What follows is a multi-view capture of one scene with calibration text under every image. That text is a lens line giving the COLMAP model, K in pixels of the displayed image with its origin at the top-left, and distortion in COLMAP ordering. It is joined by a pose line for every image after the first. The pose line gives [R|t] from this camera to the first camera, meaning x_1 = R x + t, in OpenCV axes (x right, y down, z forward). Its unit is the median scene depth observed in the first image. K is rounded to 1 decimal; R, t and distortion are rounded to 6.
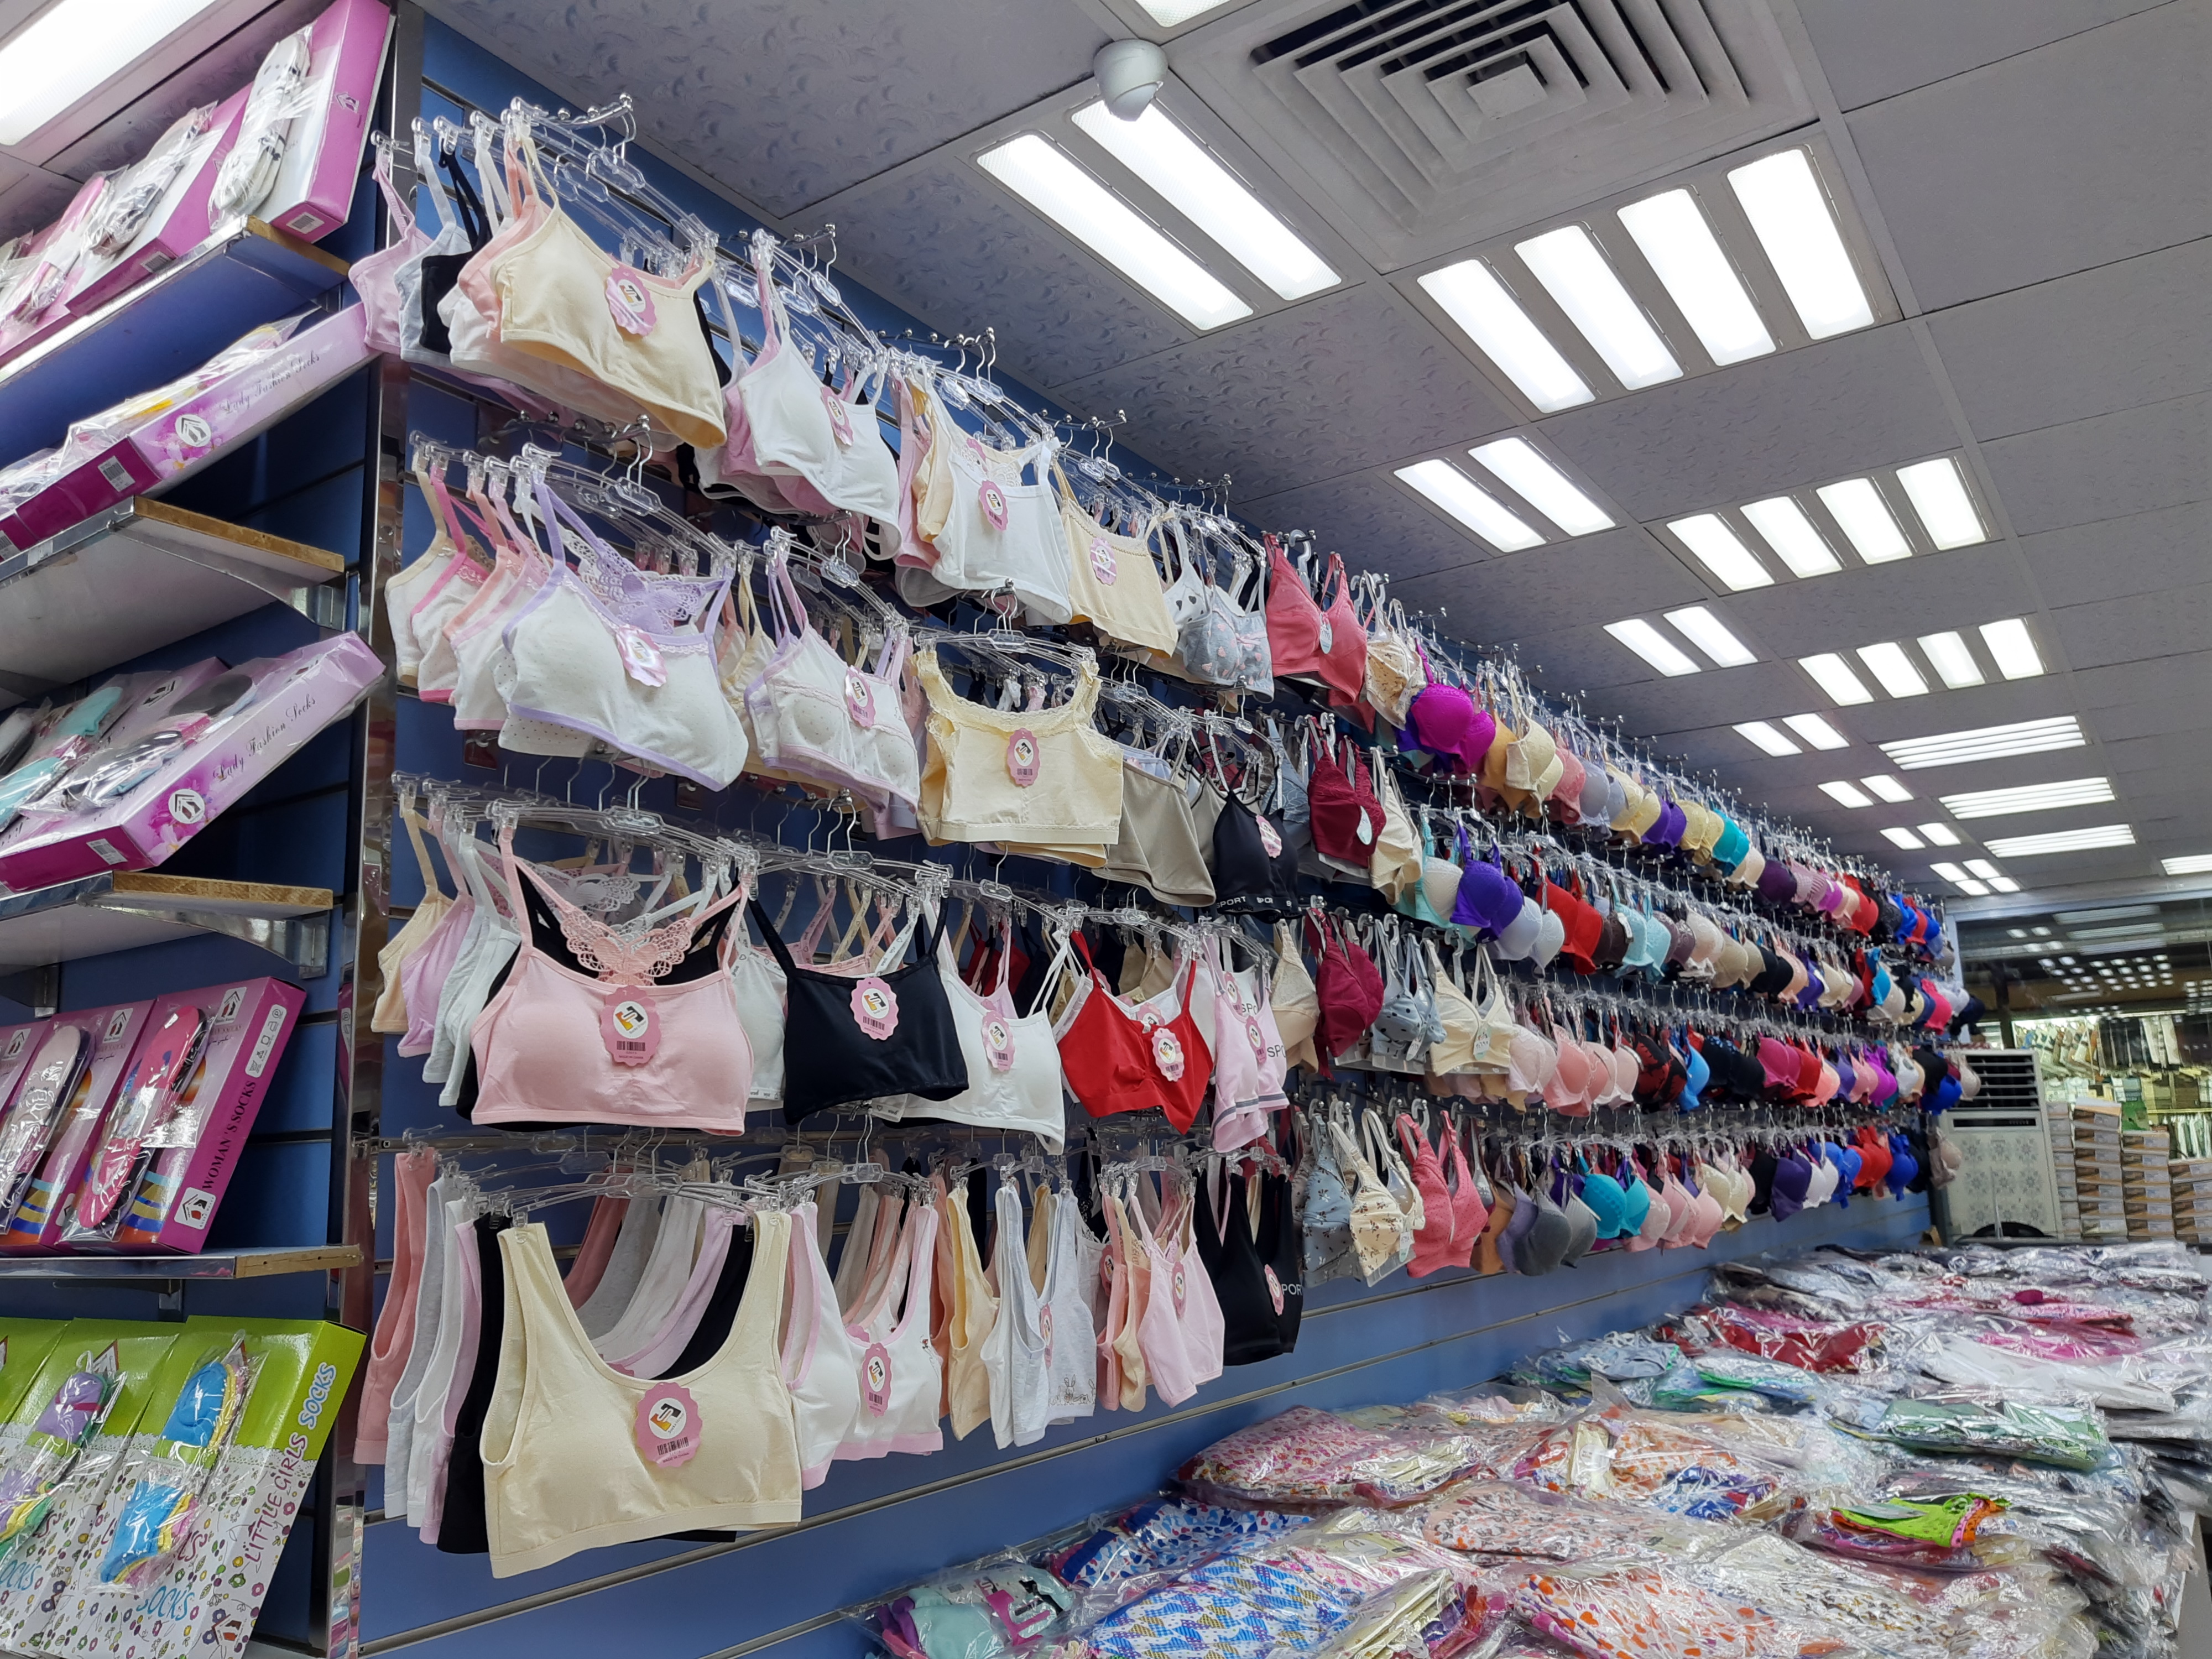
lens RADIAL K [[1703.6, 0, 1098.9], [0, 1703.6, 820.1], [0, 0, 1]] dist [0.015232, -0.005743]
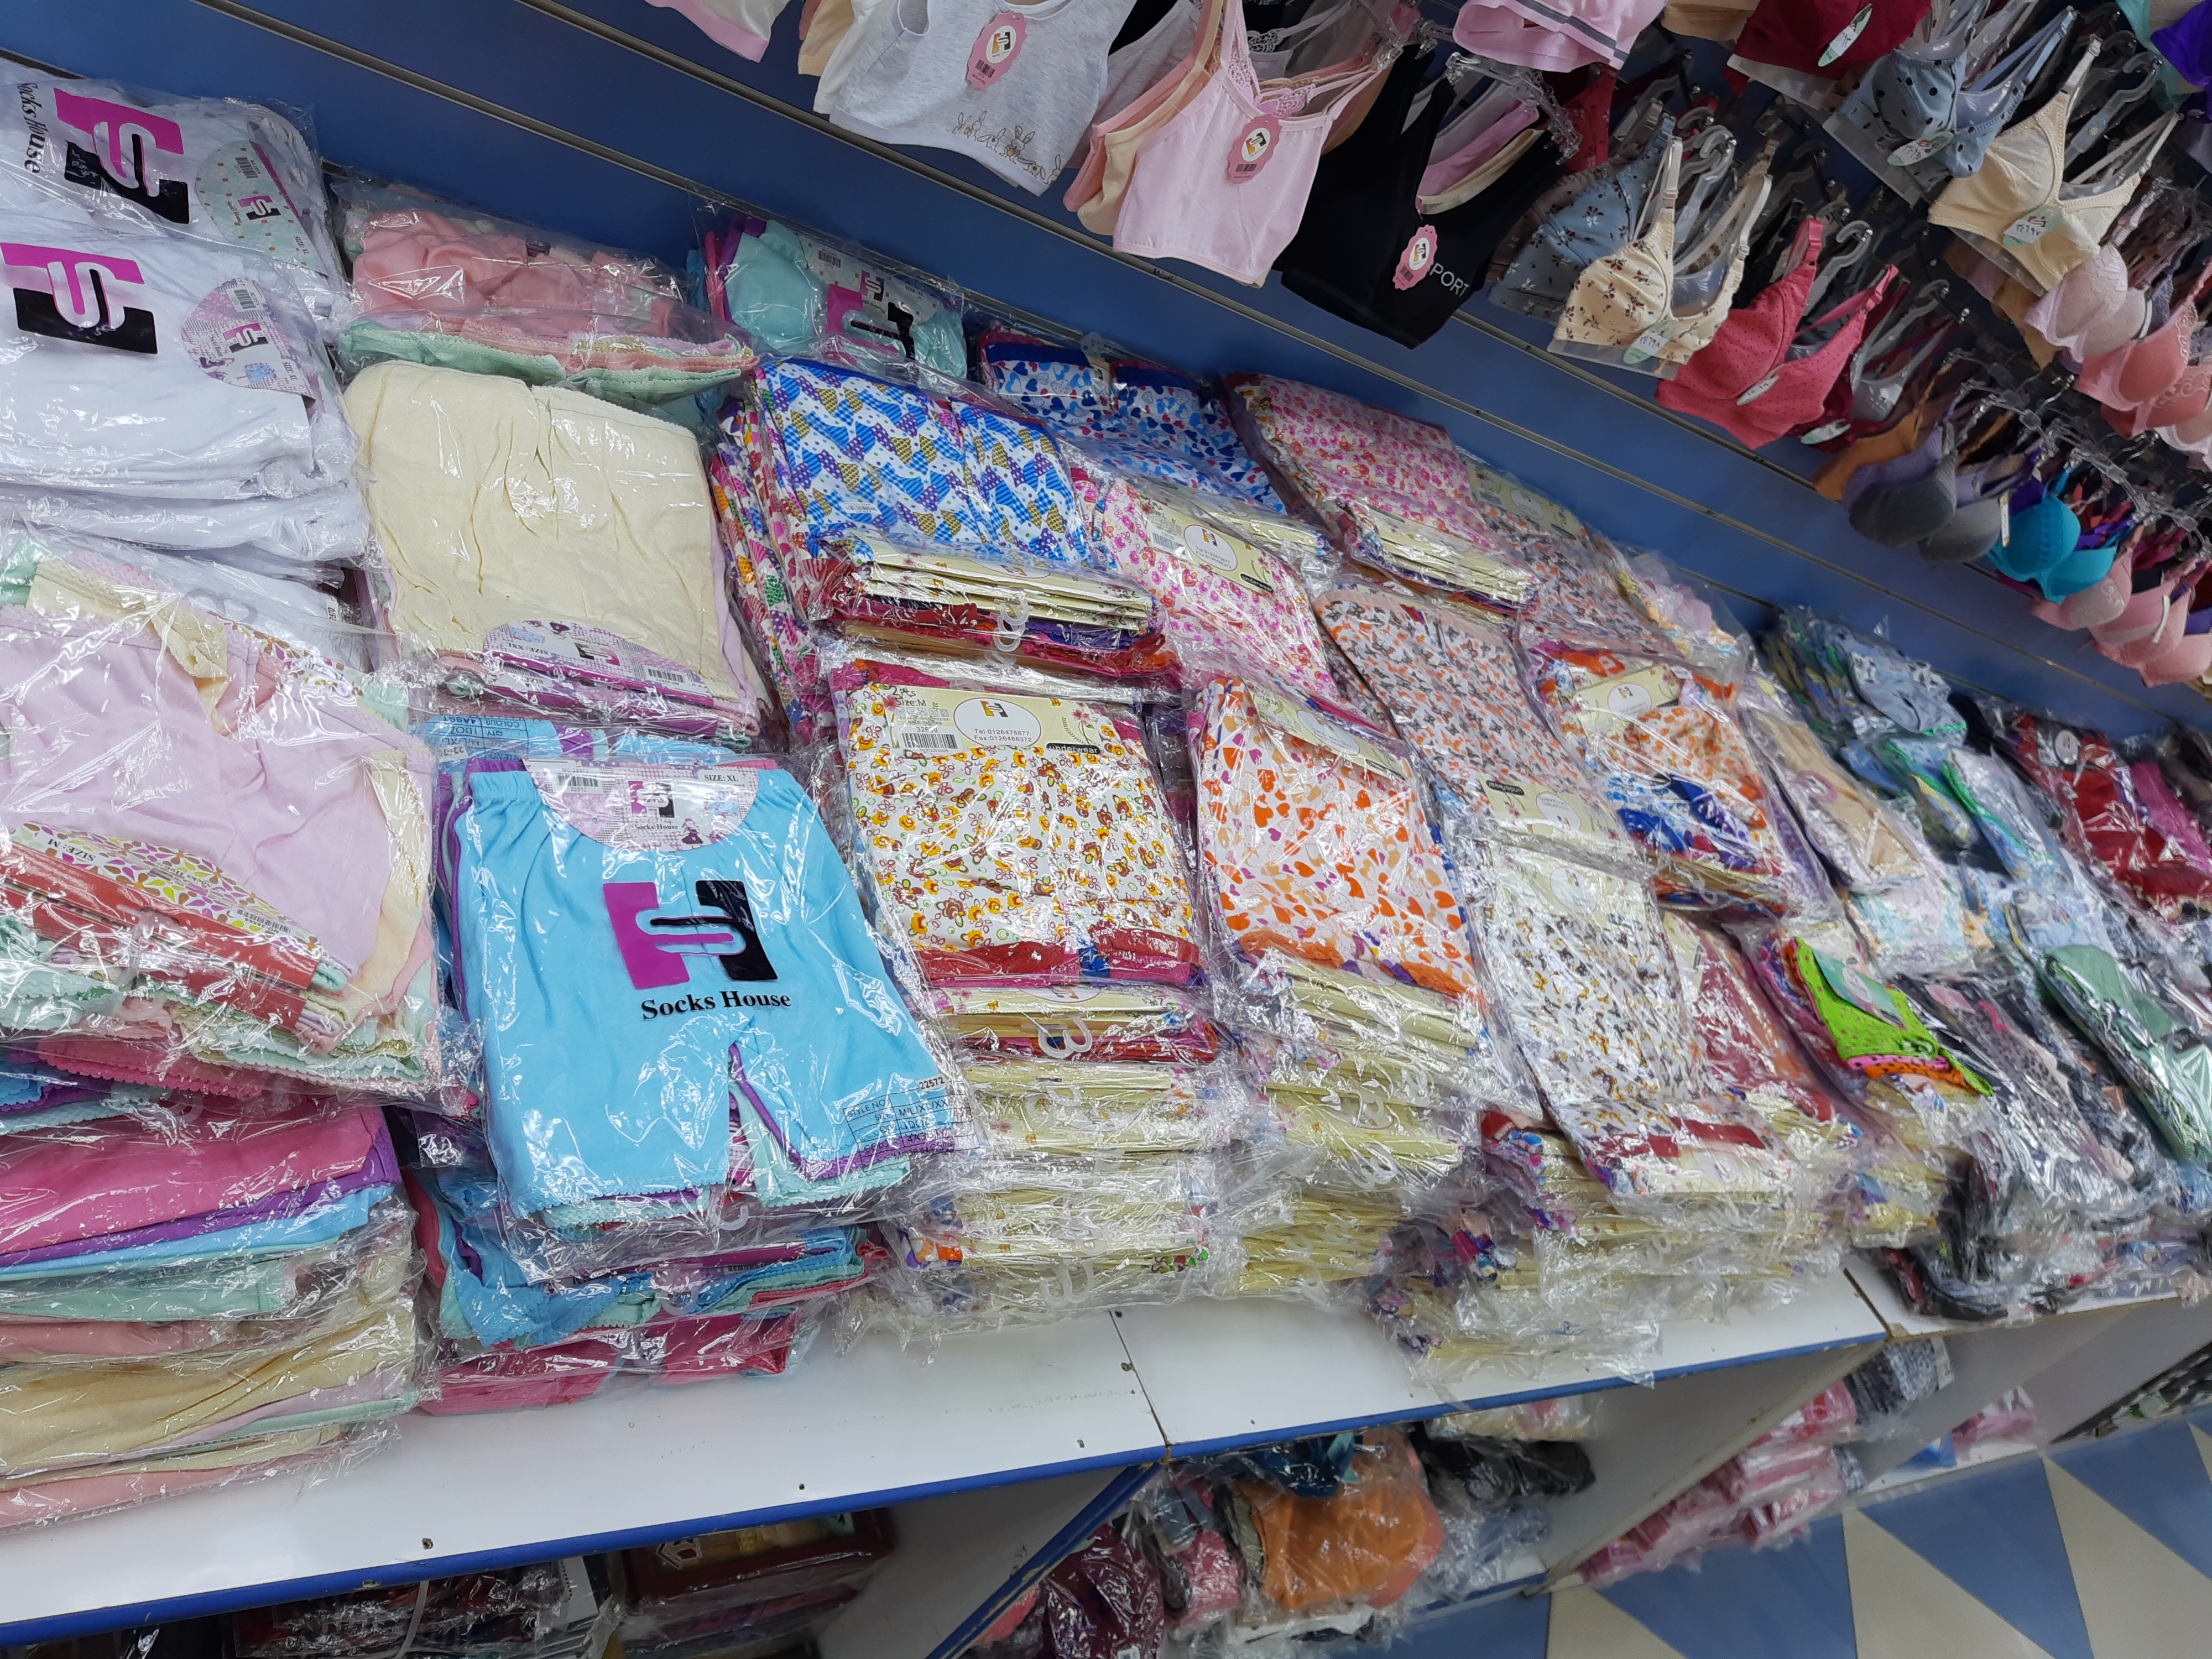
lens RADIAL K [[1703.6, 0, 1098.9], [0, 1703.6, 820.1], [0, 0, 1]] dist [0.015232, -0.005743]
pose [[0.718651, 0.684765, -0.120988, 0.258917], [-0.459727, 0.598412, 0.656166, -0.005157], [0.521720, -0.415933, 0.744854, 0.264127]]
